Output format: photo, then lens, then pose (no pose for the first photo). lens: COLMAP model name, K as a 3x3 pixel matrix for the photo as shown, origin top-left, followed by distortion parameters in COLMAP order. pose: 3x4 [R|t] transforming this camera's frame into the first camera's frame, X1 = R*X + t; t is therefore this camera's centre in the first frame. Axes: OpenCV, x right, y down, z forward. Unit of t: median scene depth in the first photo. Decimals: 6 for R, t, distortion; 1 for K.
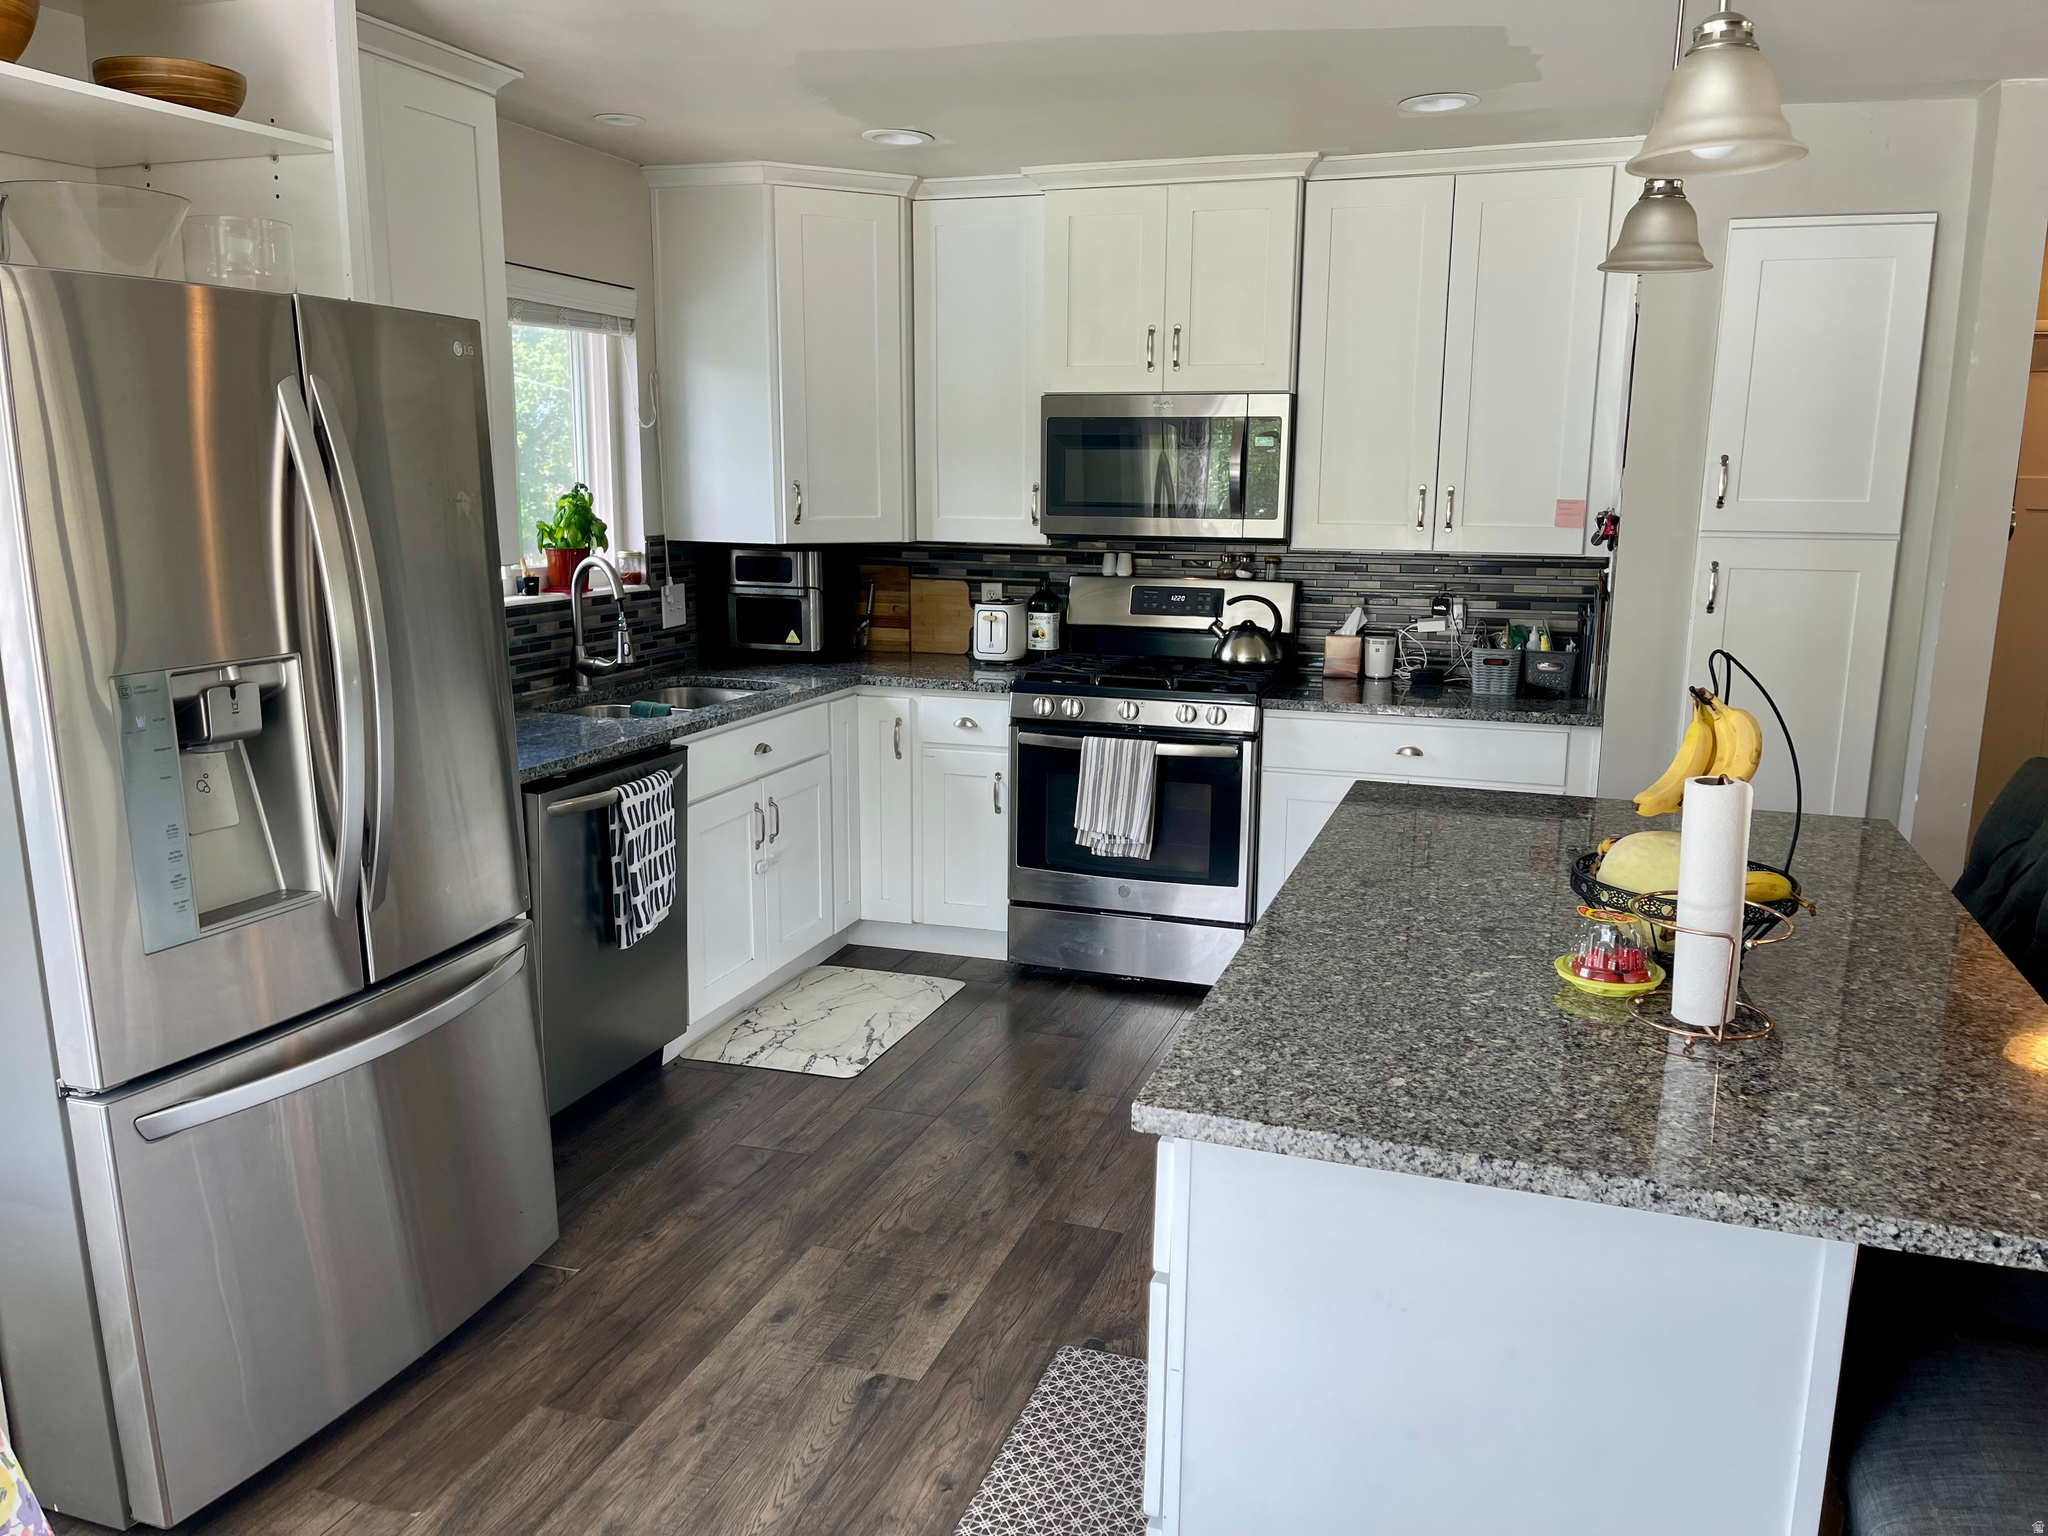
lens RADIAL K [[1546.1, 0, 1027.5], [0, 1546.1, 759.3], [0, 0, 1]] dist [0.053343, 0.000877]
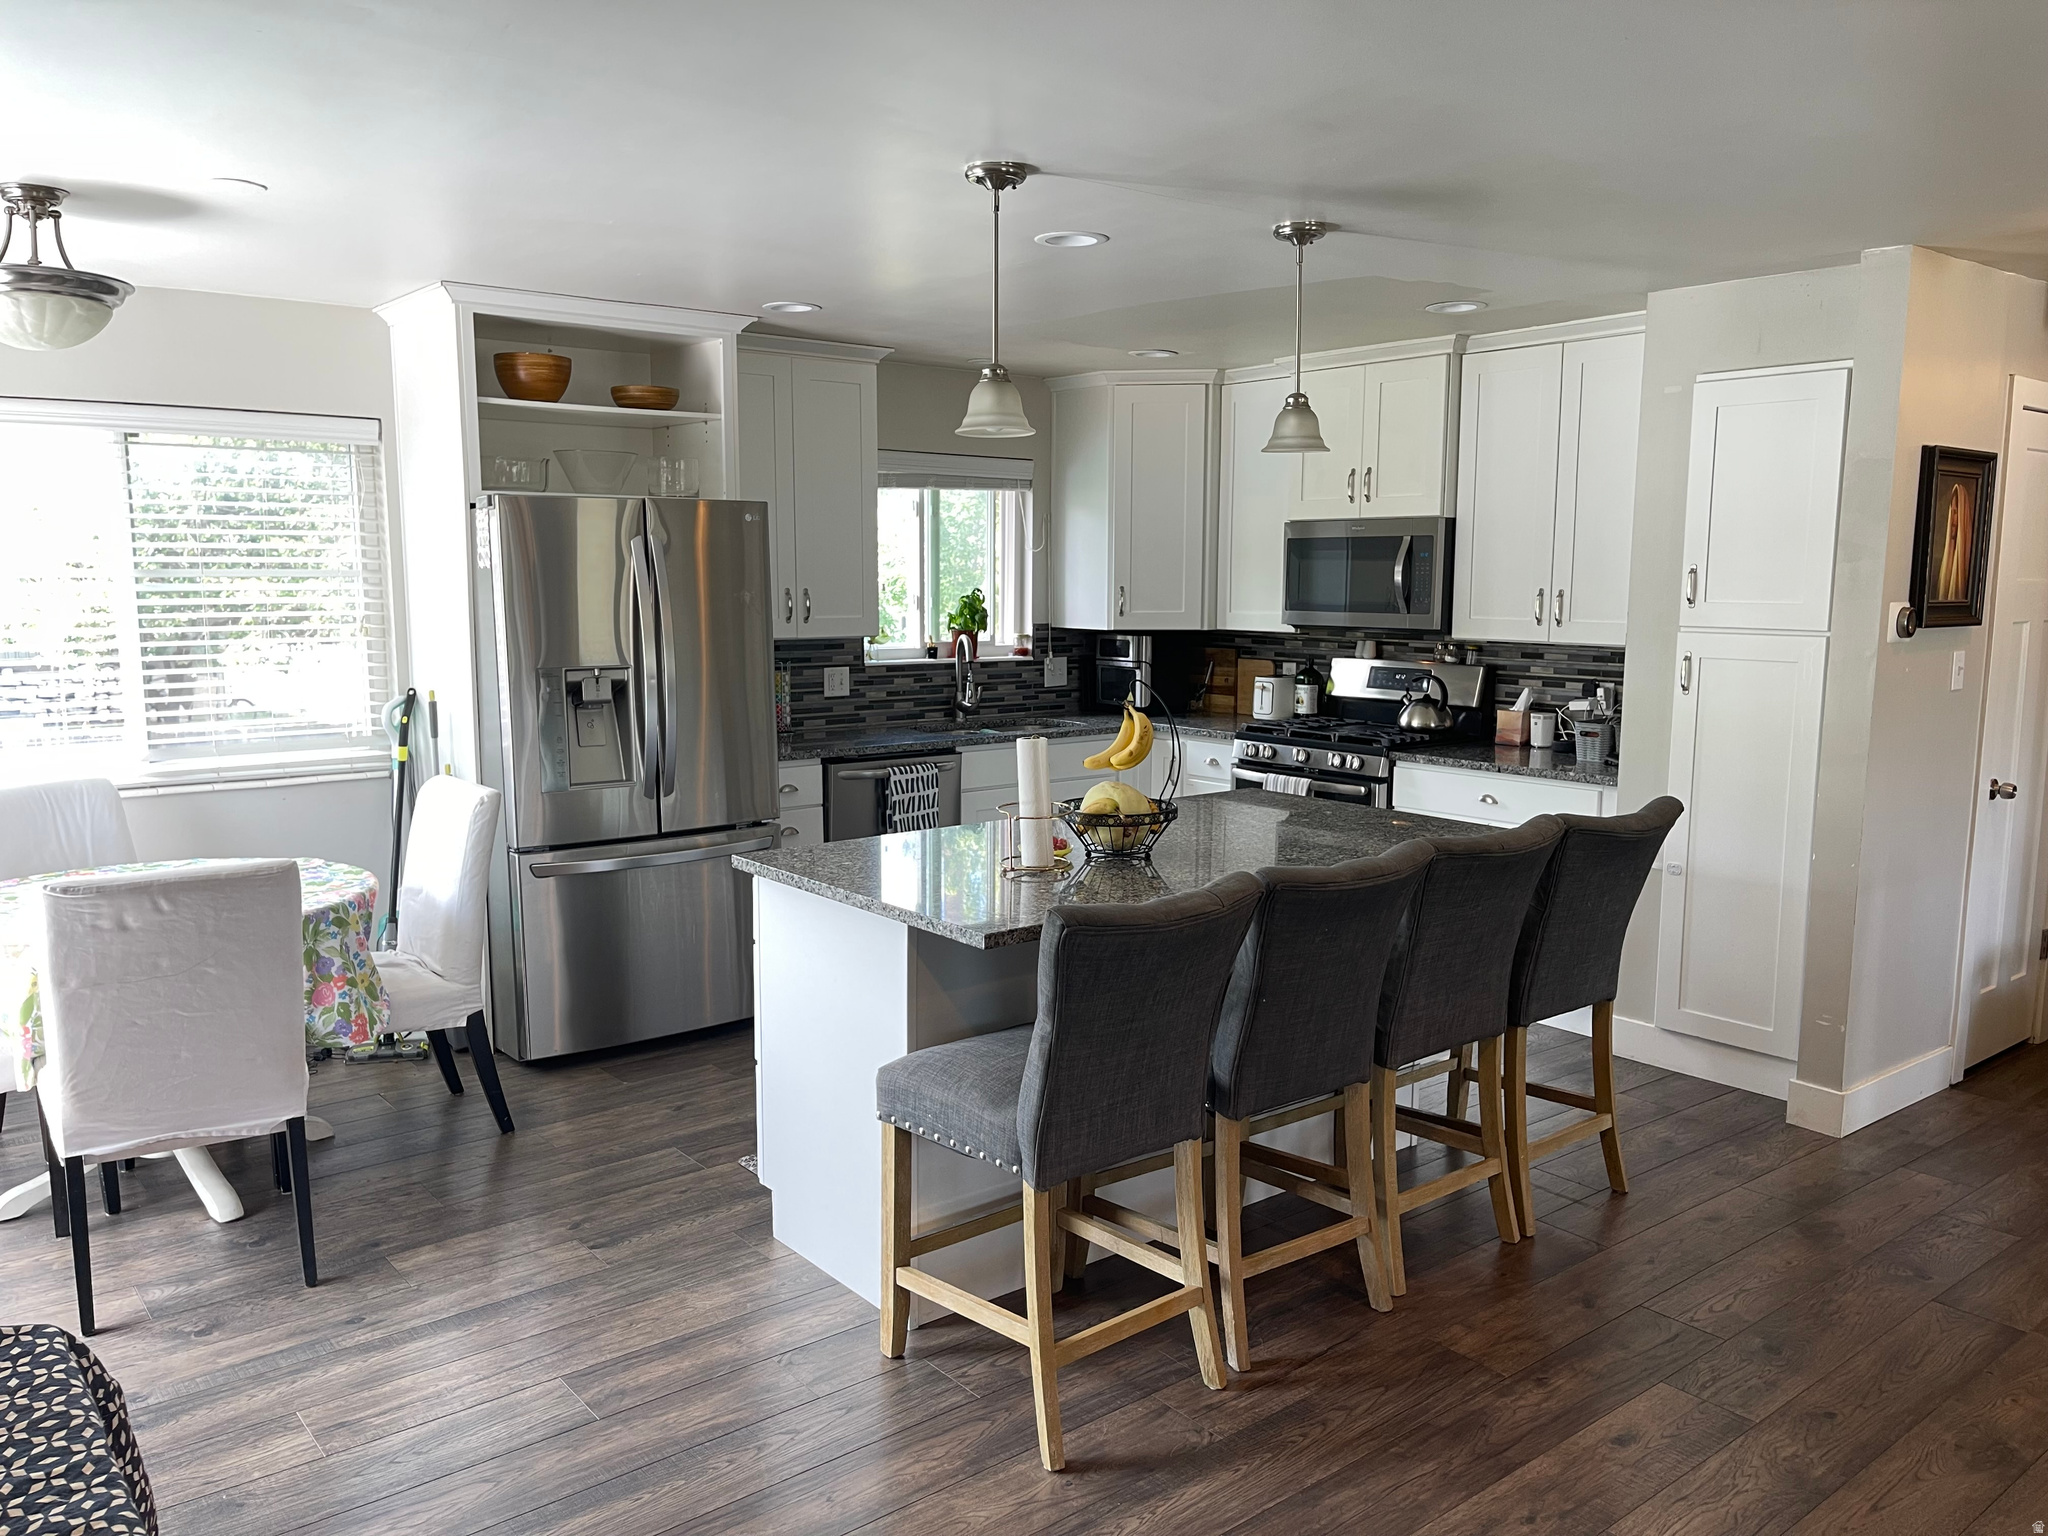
lens RADIAL K [[1520.0, 0, 1020.7], [0, 1520.0, 782.6], [0, 0, 1]] dist [0.053142, 0.000570]
pose [[0.842155, 0.068311, -0.534891, 0.536331], [-0.095796, 0.995118, -0.023739, 0.043269], [0.530658, 0.071233, 0.844588, -0.222320]]
